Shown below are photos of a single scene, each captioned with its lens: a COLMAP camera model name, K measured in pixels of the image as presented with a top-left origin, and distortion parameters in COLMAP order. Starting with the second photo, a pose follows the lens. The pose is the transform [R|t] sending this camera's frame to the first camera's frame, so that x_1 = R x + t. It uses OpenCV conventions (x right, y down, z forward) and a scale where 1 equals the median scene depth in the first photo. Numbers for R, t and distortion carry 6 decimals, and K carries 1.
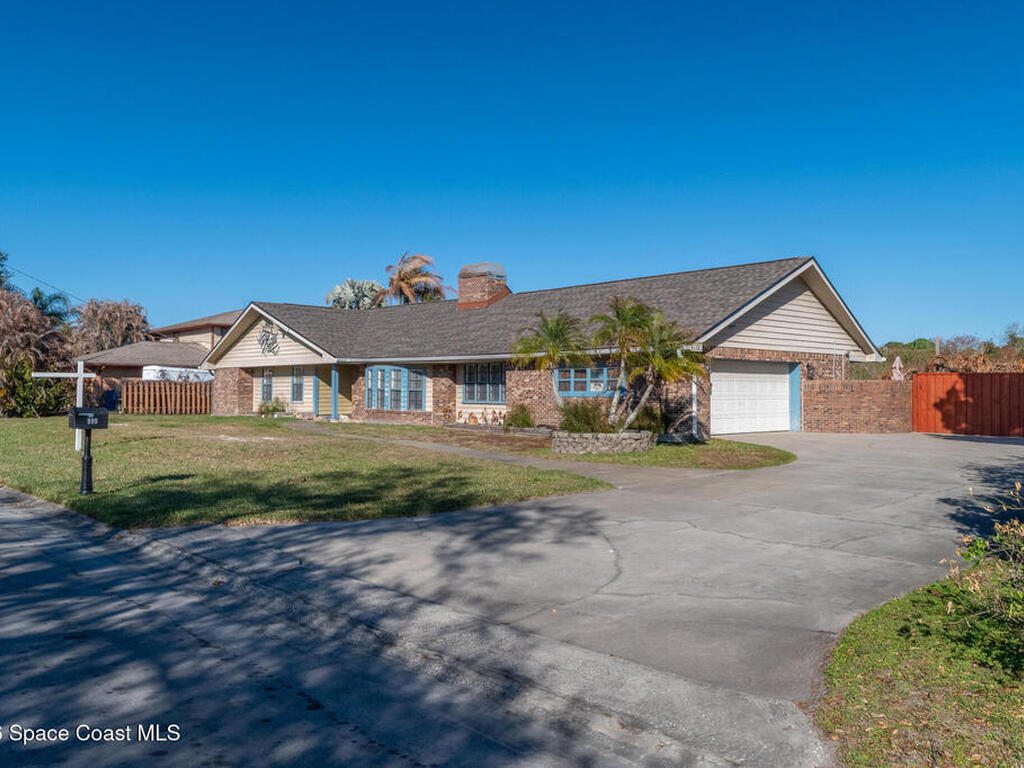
lens RADIAL K [[743.2, 0, 512.3], [0, 743.2, 383.6], [0, 0, 1]] dist [-0.000193, -0.000014]
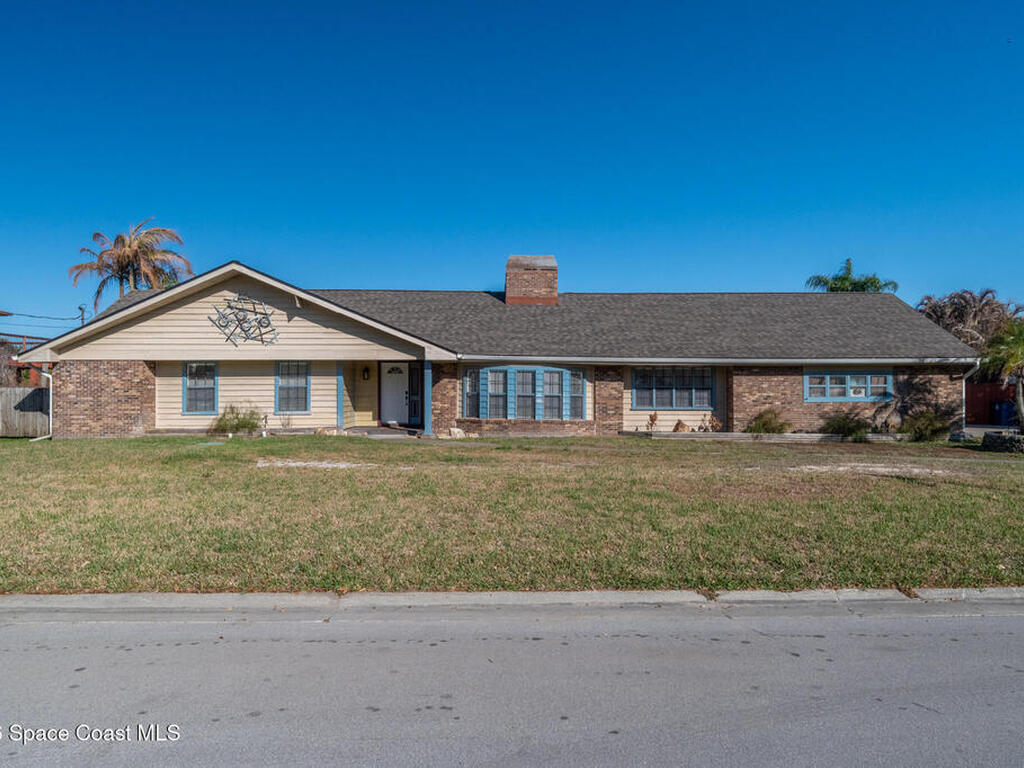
lens RADIAL K [[600.2, 0, 512.0], [0, 600.2, 384.1], [0, 0, 1]] dist [0.004915, 0.000338]
pose [[0.722479, 0.007598, 0.691351, -0.662530], [-0.005481, 0.999971, -0.005262, -0.000795], [-0.691371, 0.000012, 0.722500, 0.549800]]
